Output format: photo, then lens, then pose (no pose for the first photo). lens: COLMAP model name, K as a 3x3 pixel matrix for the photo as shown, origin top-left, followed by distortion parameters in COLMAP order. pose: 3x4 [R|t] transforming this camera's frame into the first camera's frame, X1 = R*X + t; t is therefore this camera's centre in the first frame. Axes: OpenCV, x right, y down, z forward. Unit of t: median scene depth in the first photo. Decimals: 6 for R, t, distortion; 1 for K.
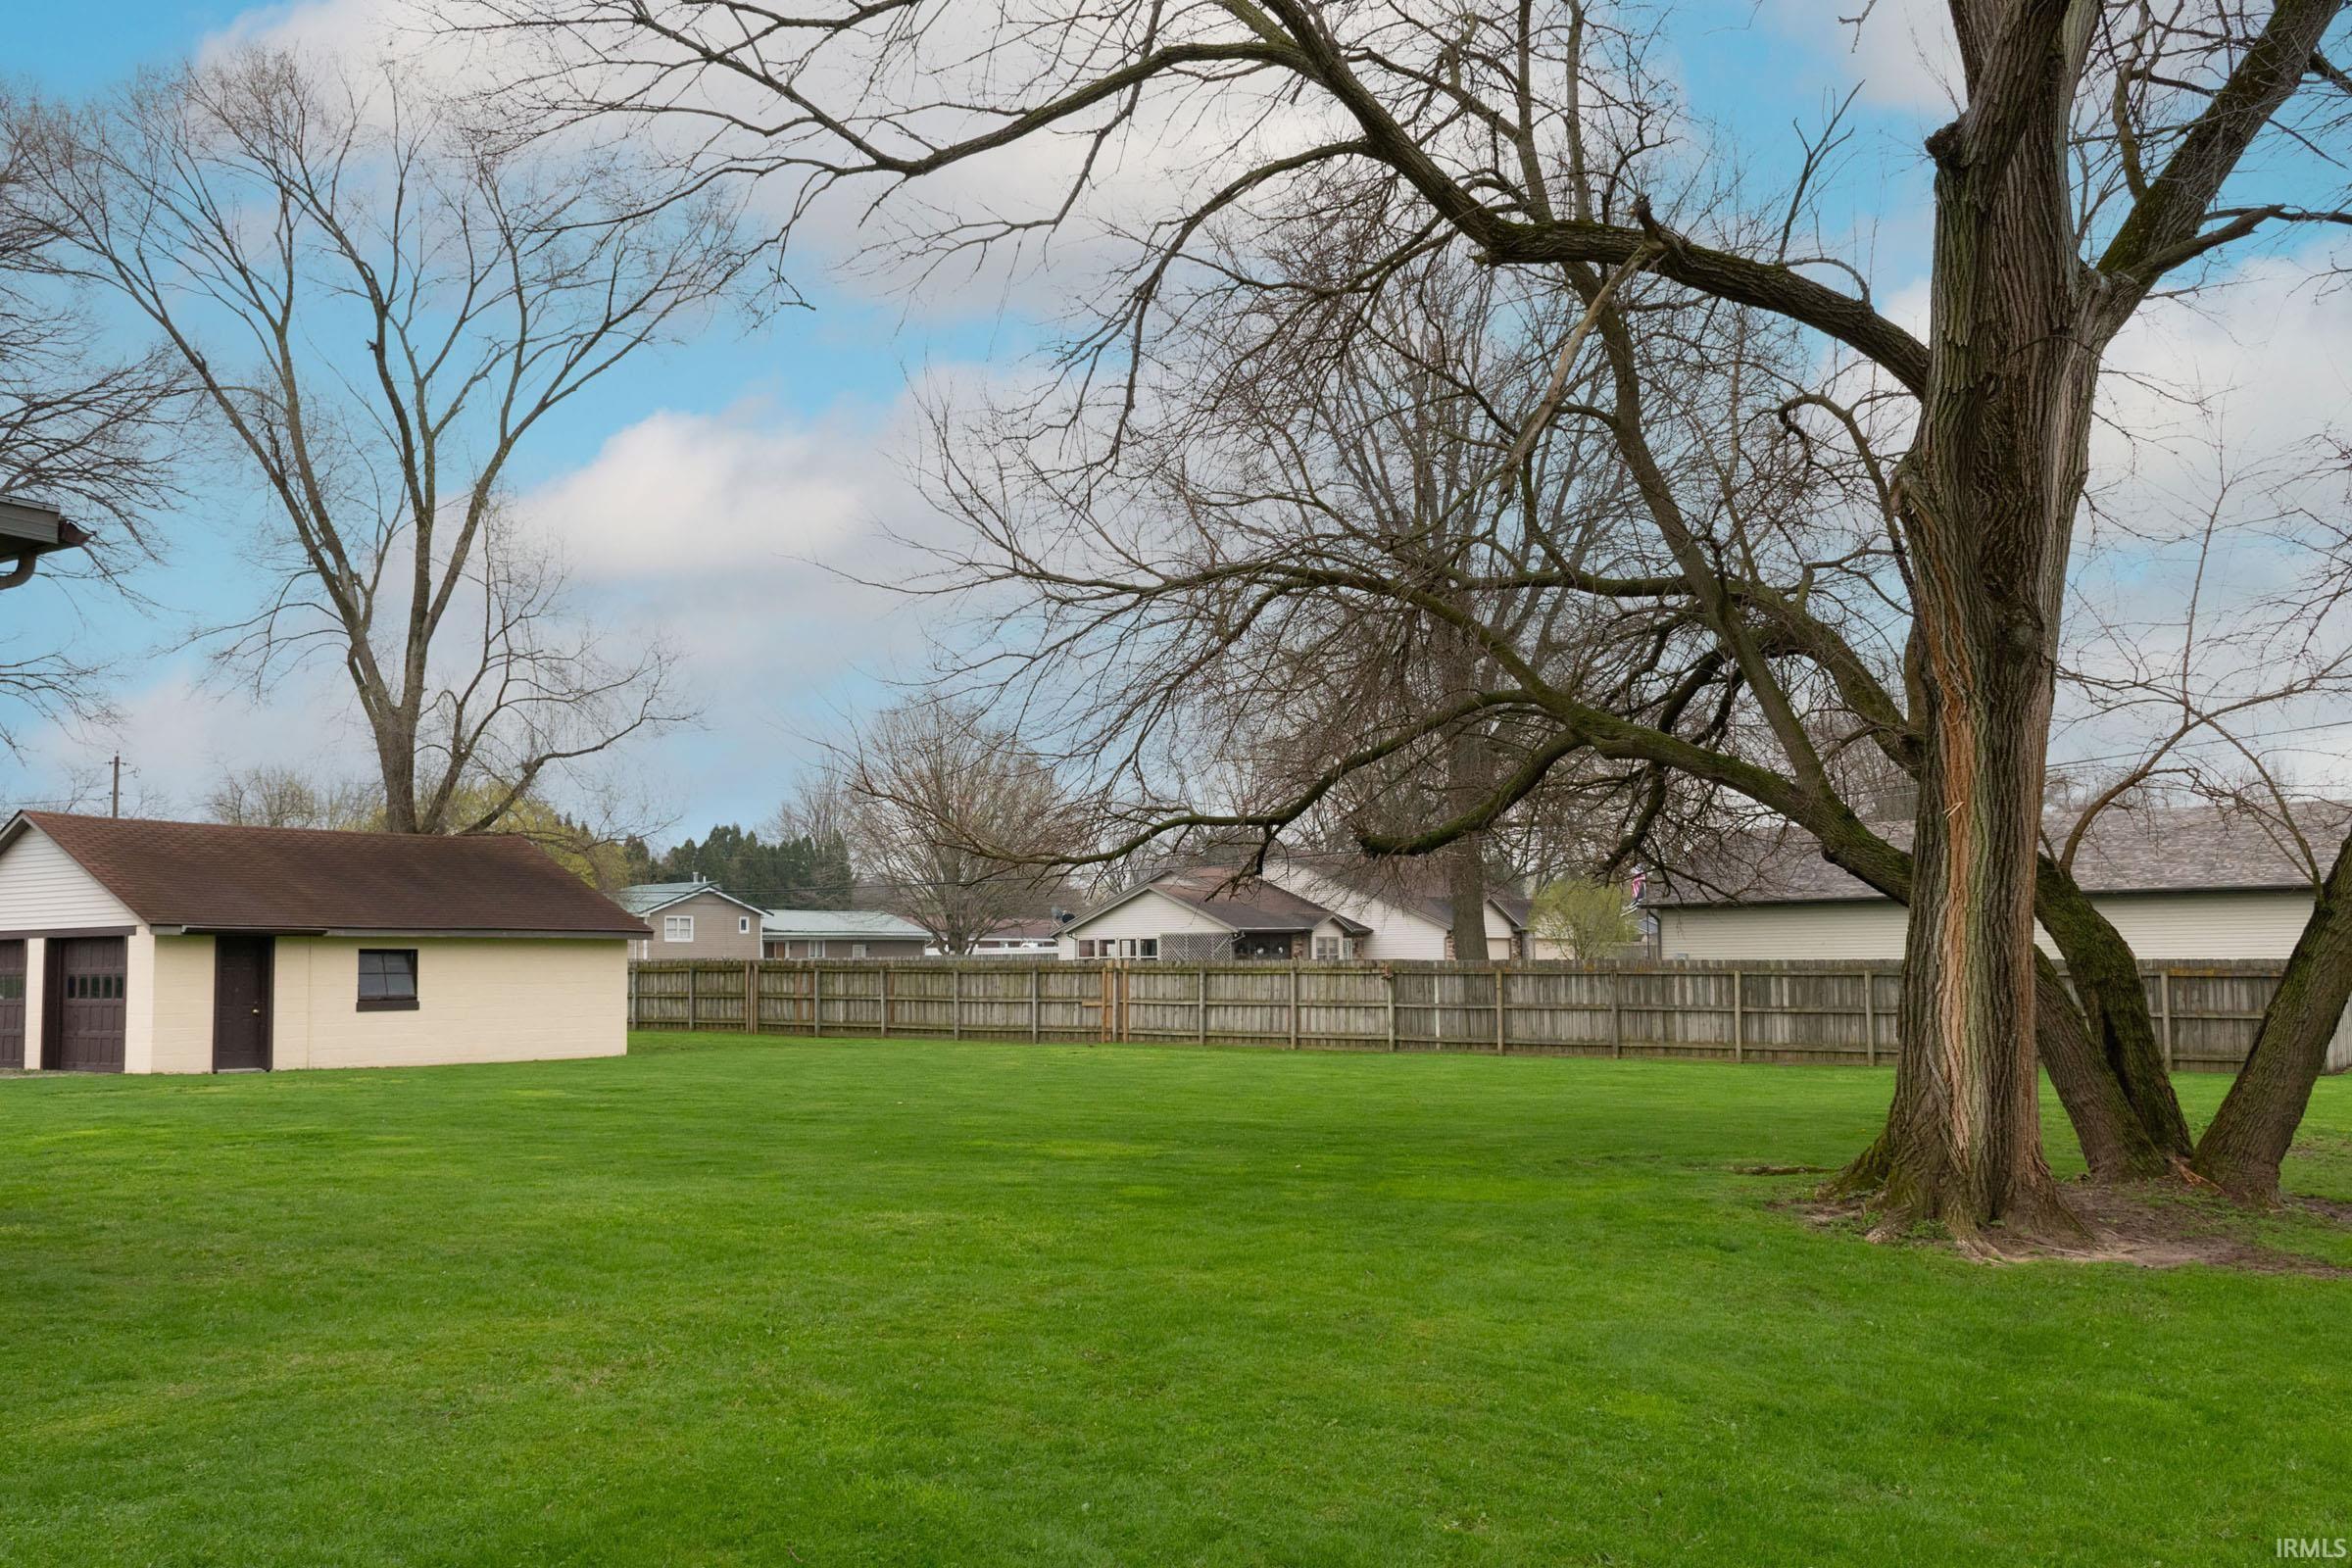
lens RADIAL K [[2316.0, 0, 1172.6], [0, 2316.0, 794.6], [0, 0, 1]] dist [0.005888, 0.000000]
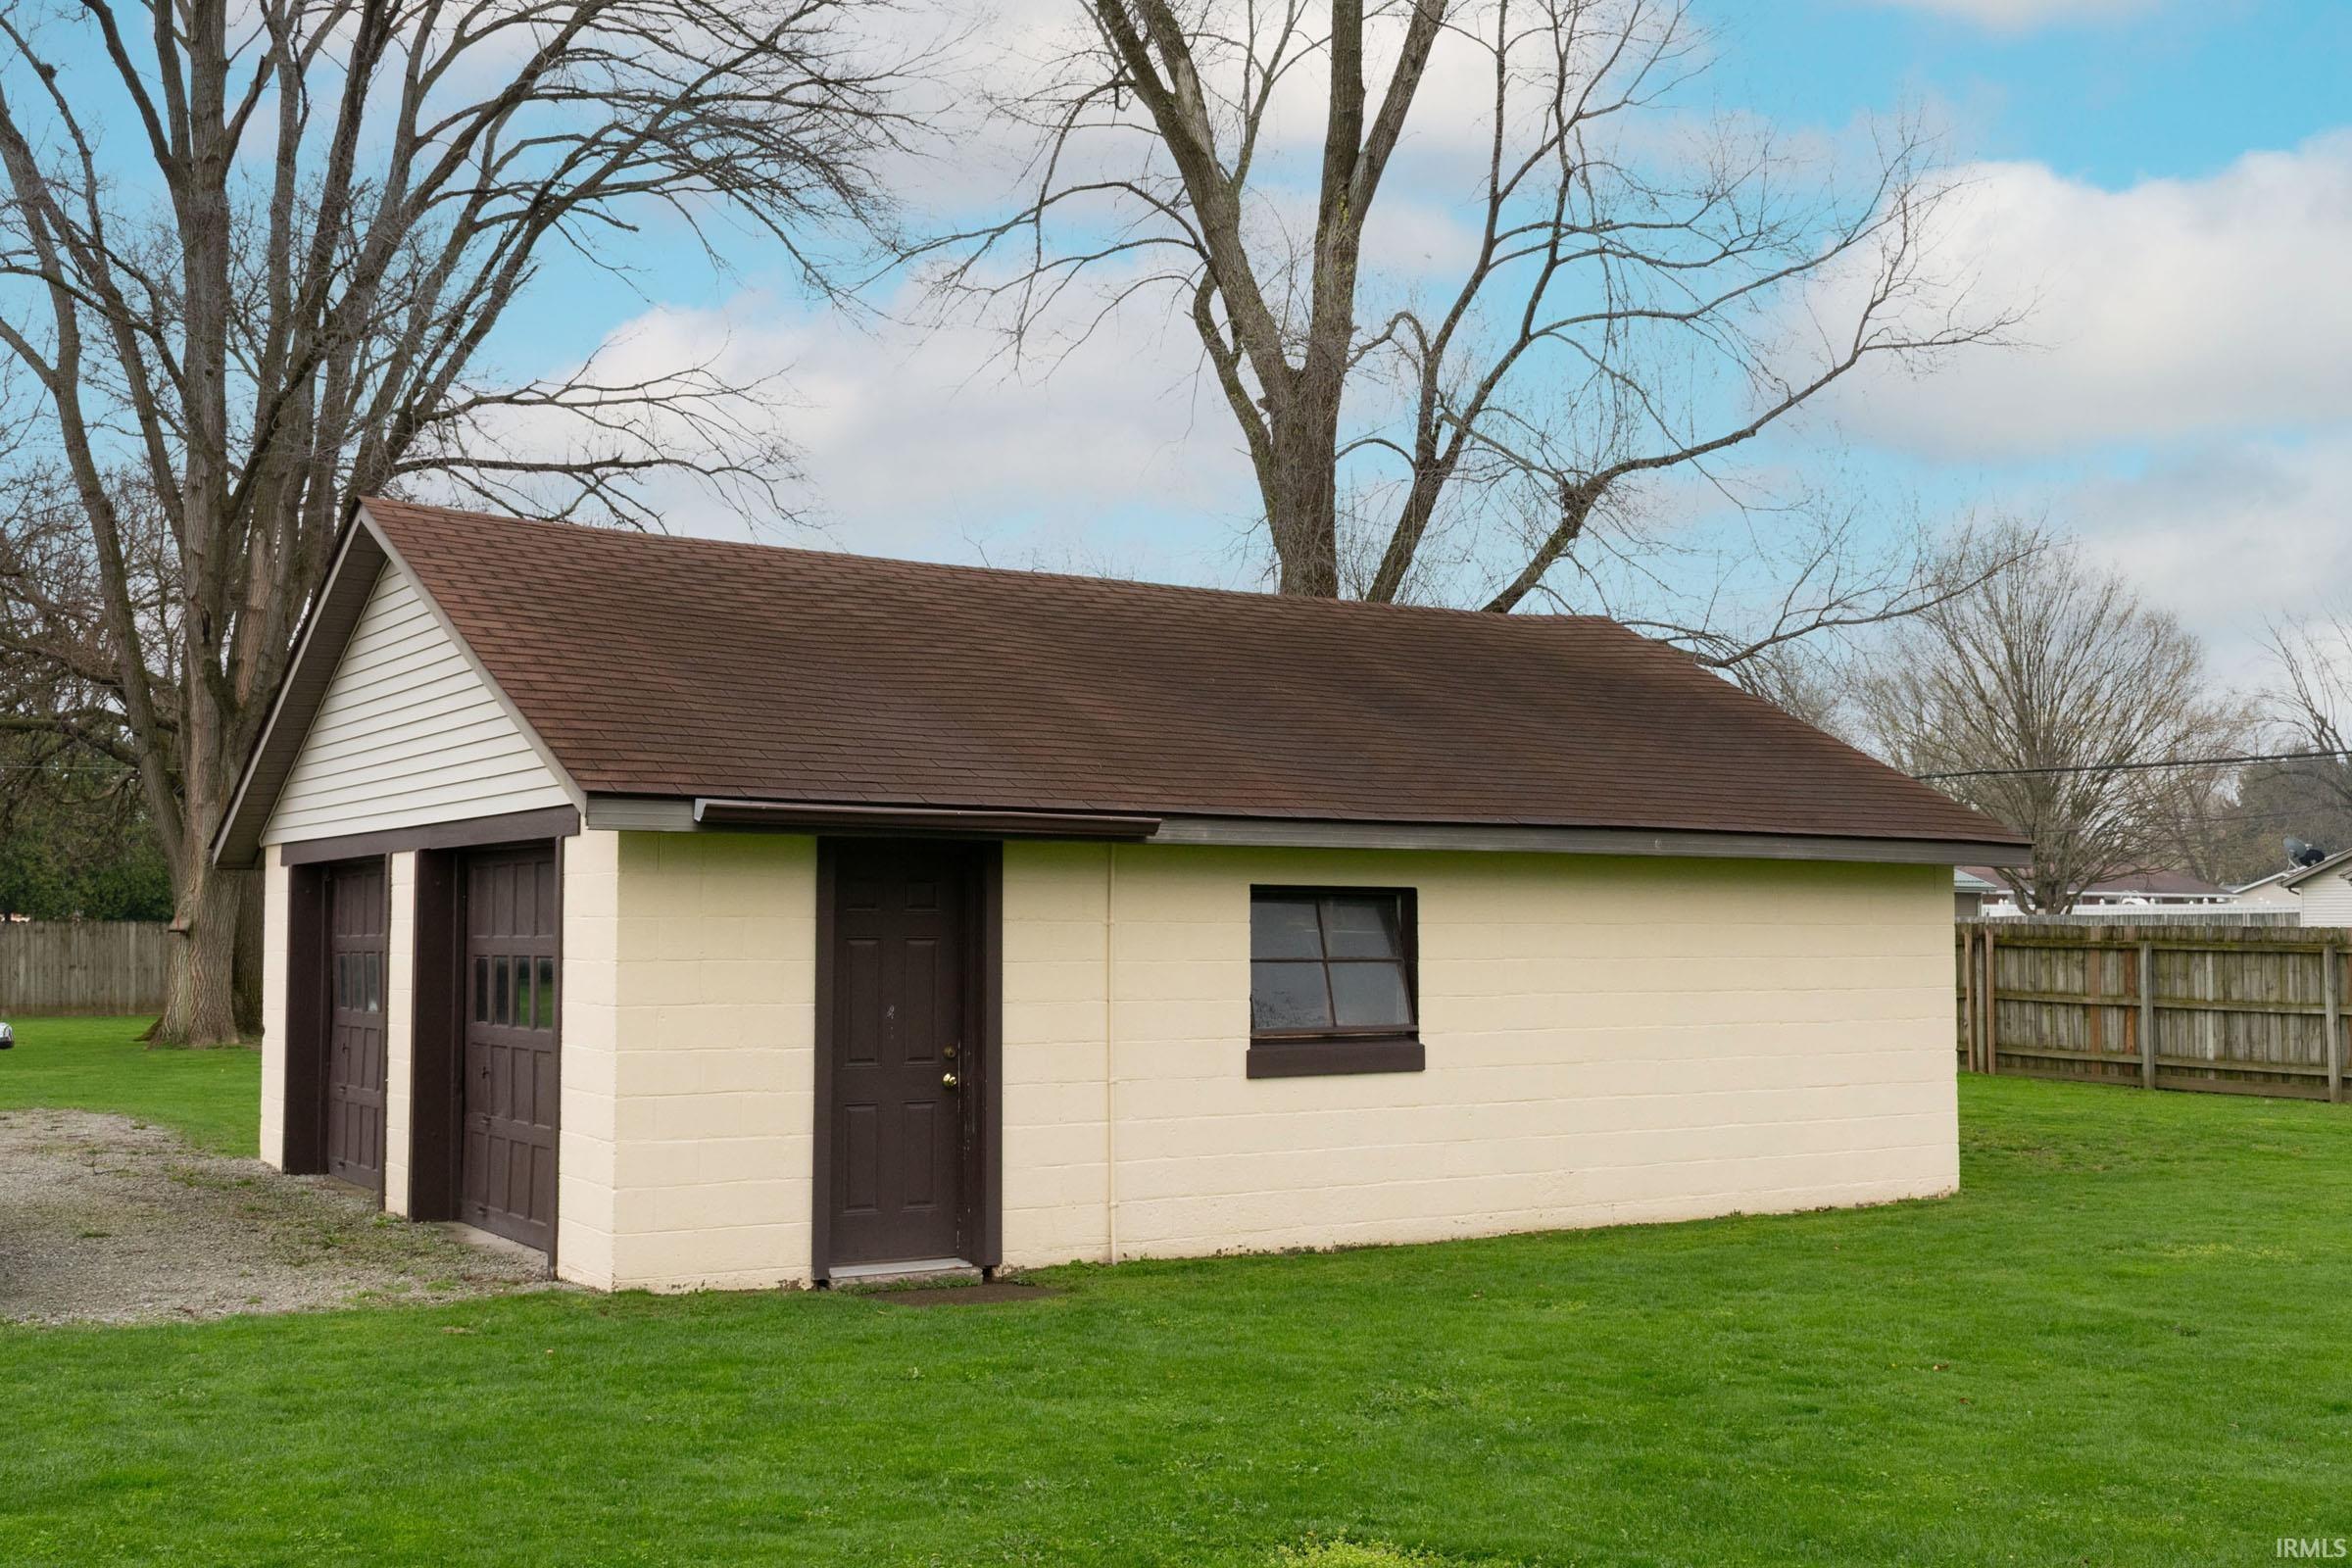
lens RADIAL K [[2446.8, 0, 1177.0], [0, 2446.8, 784.4], [0, 0, 1]] dist [0.002501, 0.000000]
pose [[0.940478, -0.011021, -0.339677, -0.194945], [0.016543, 0.999774, 0.013363, 0.038128], [0.339453, -0.018187, 0.940447, 0.538290]]
